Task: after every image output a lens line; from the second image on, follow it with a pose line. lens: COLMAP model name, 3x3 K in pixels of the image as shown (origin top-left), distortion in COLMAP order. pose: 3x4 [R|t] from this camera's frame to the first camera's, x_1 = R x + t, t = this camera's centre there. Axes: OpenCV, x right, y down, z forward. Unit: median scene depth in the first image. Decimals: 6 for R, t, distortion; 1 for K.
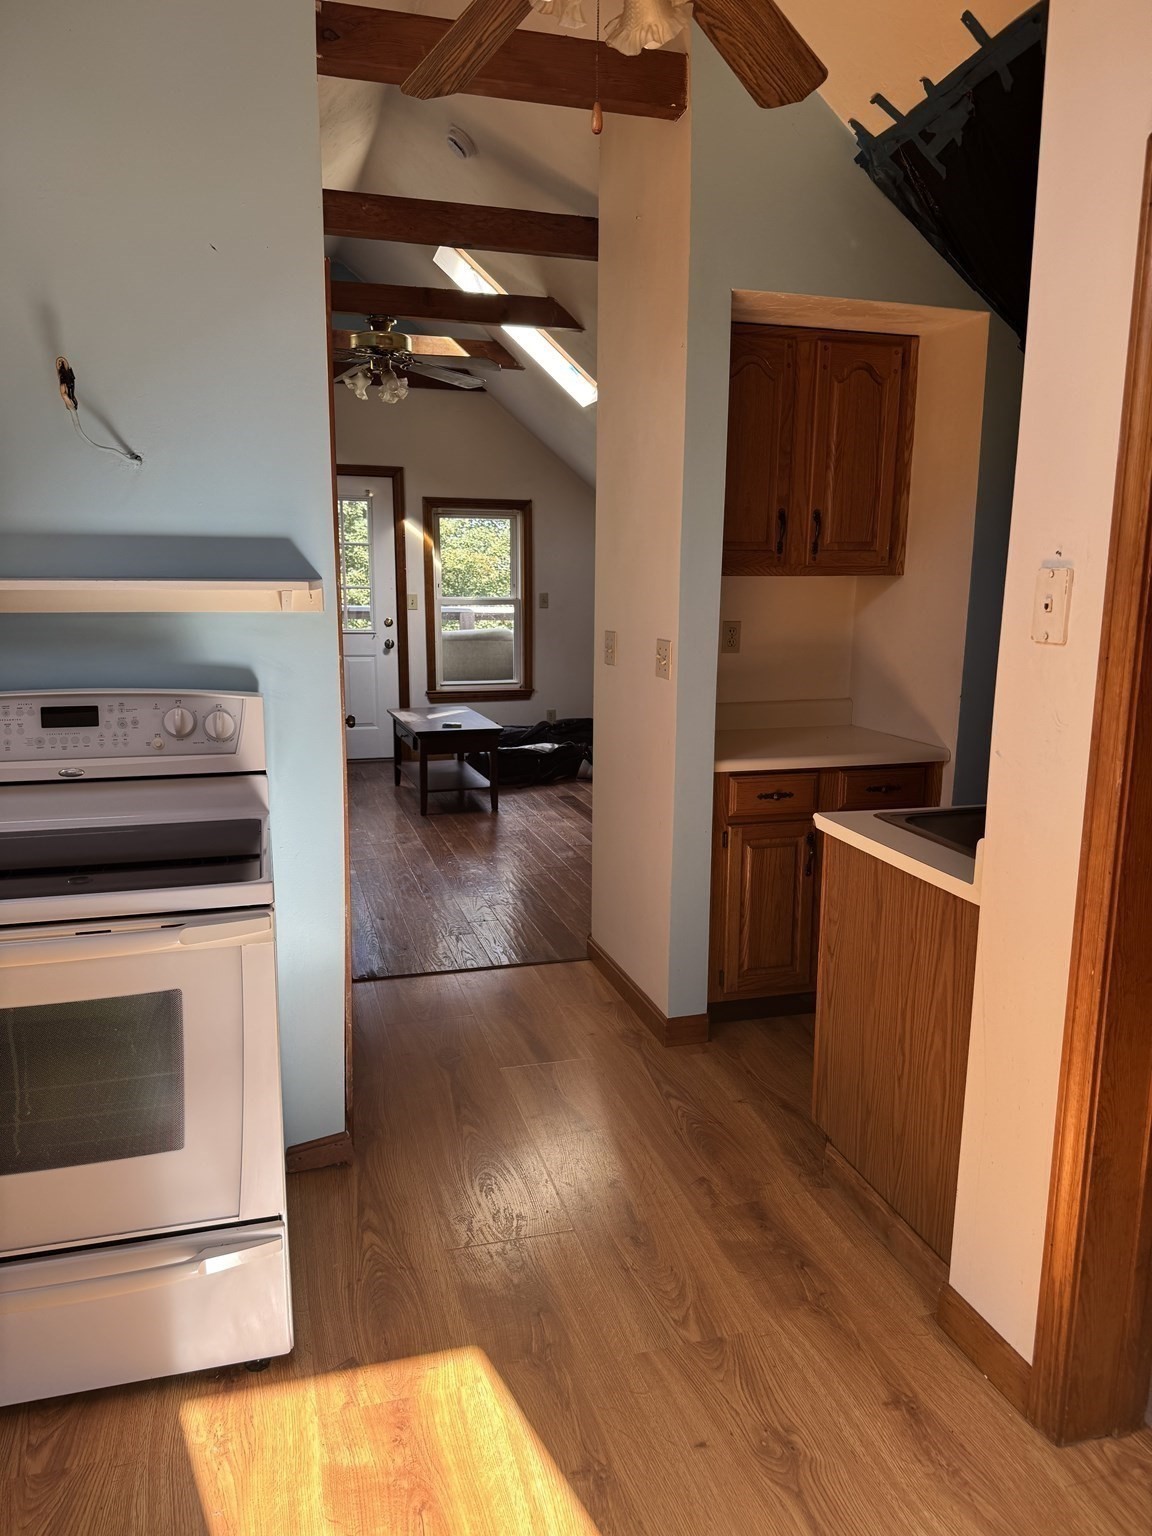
lens RADIAL K [[1087.2, 0, 584.0], [0, 1087.2, 764.8], [0, 0, 1]] dist [0.045369, -0.050997]
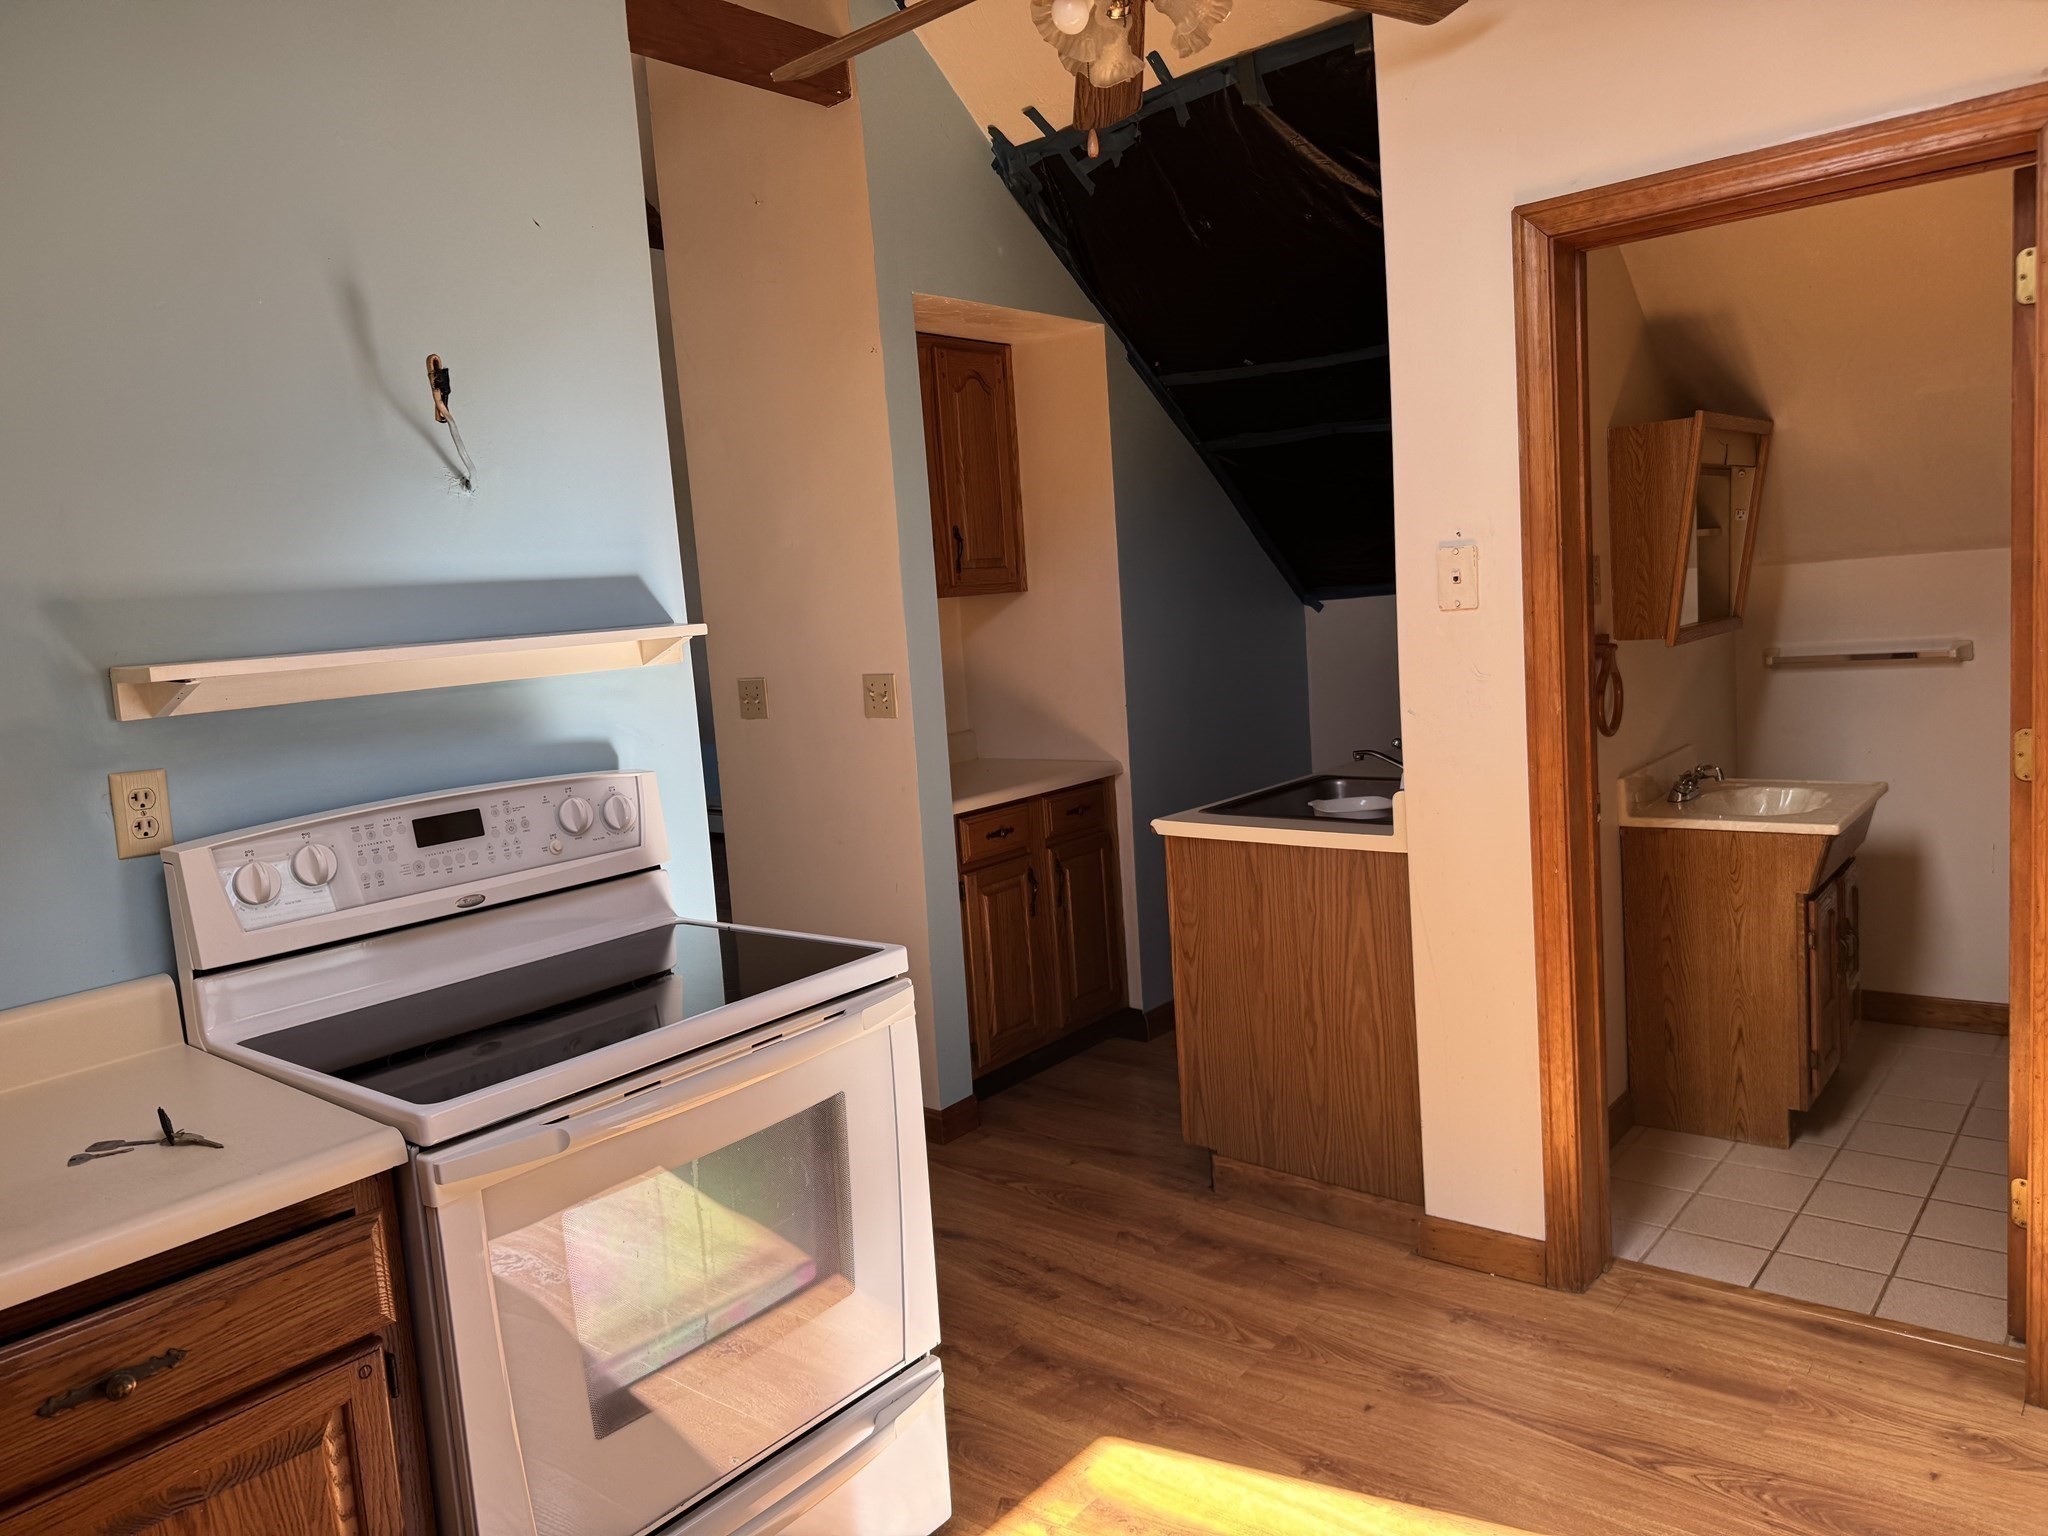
lens RADIAL K [[1449.6, 0, 1014.6], [0, 1449.6, 746.1], [0, 0, 1]] dist [0.045369, -0.050997]
pose [[0.825871, -0.129146, 0.548870, -0.676559], [0.177975, 0.983361, -0.036416, 0.005434], [-0.535034, 0.127760, 0.835114, -0.029348]]
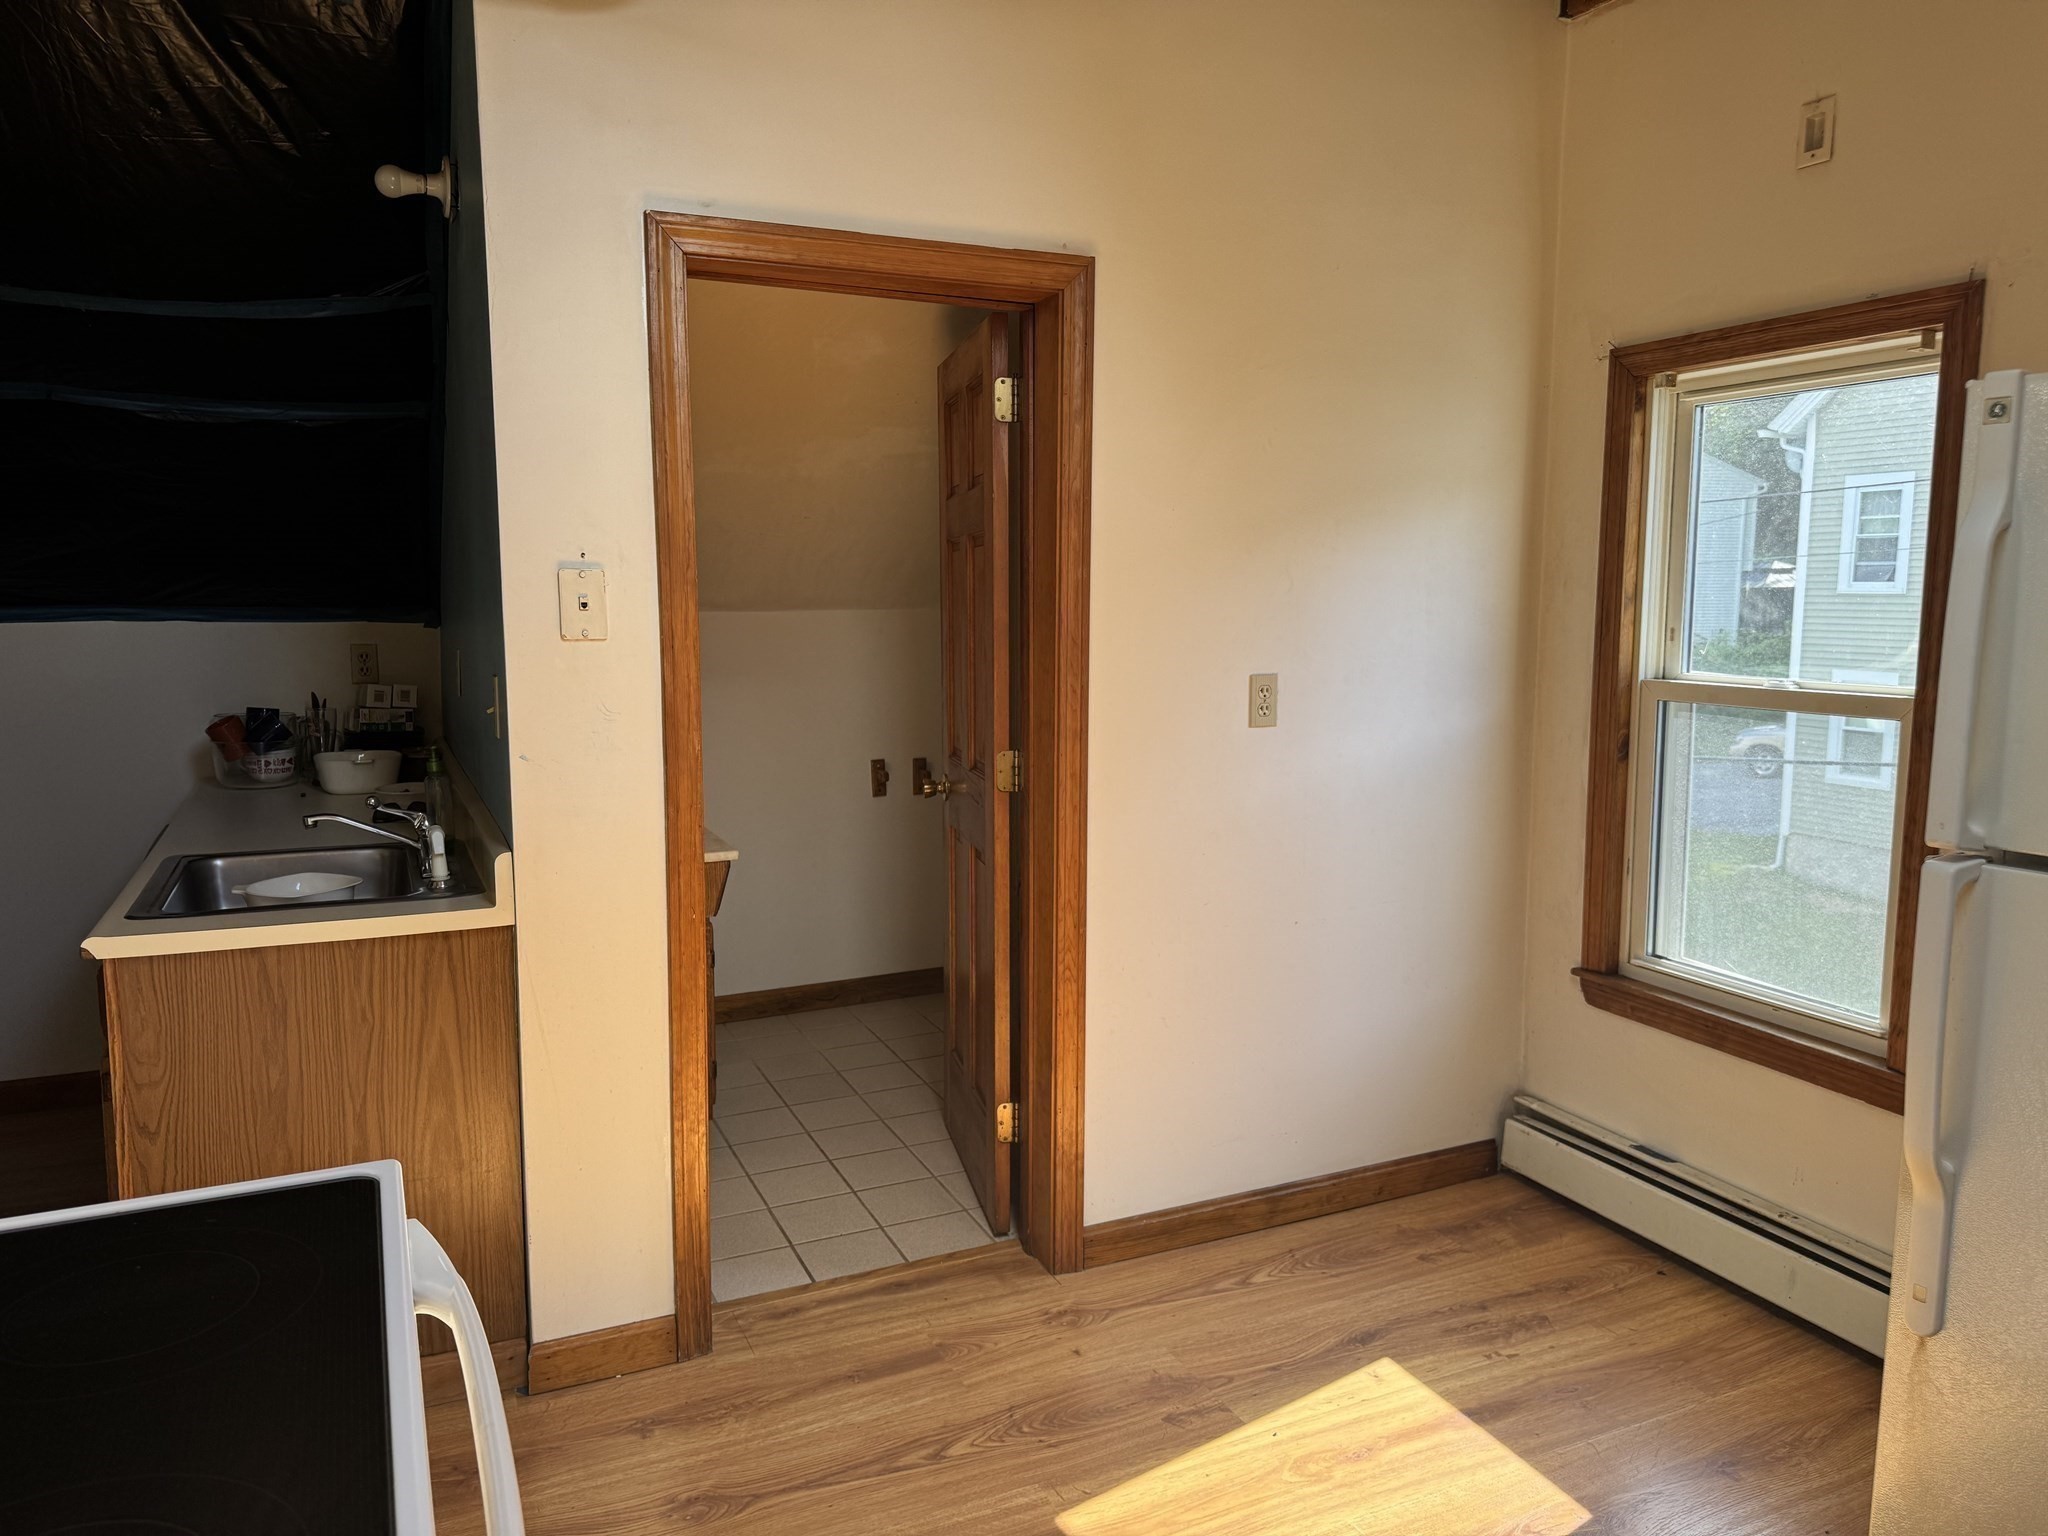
lens RADIAL K [[1449.6, 0, 1028.2], [0, 1449.6, 753.9], [0, 0, 1]] dist [0.045369, -0.050997]
pose [[-0.137181, -0.122020, 0.983002, -0.811825], [0.178098, 0.973173, 0.145654, -0.103813], [-0.974404, 0.195051, -0.111769, 0.602744]]
